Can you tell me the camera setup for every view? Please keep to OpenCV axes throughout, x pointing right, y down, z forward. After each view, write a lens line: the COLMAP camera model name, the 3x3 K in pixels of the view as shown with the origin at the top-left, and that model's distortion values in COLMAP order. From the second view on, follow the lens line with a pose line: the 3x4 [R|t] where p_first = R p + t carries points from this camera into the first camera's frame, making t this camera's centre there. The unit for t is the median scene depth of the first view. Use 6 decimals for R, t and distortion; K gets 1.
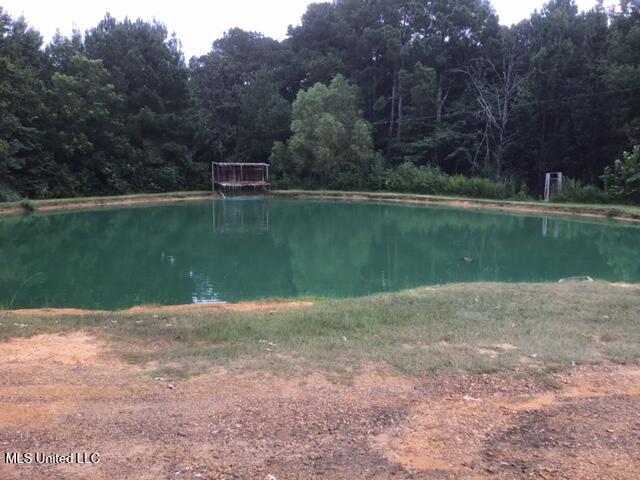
lens RADIAL K [[580.5, 0, 323.4], [0, 580.5, 237.4], [0, 0, 1]] dist [0.123772, -0.251185]
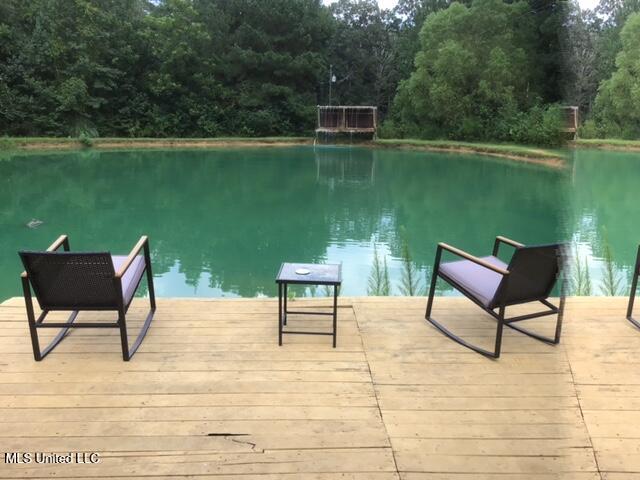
lens RADIAL K [[580.6, 0, 320.0], [0, 580.6, 240.0], [0, 0, 1]] dist [0.133482, -0.279017]
pose [[0.820061, 0.124985, -0.558461, 0.422606], [-0.082186, 0.991465, 0.101208, -0.017388], [0.566344, -0.037099, 0.823334, 0.309196]]
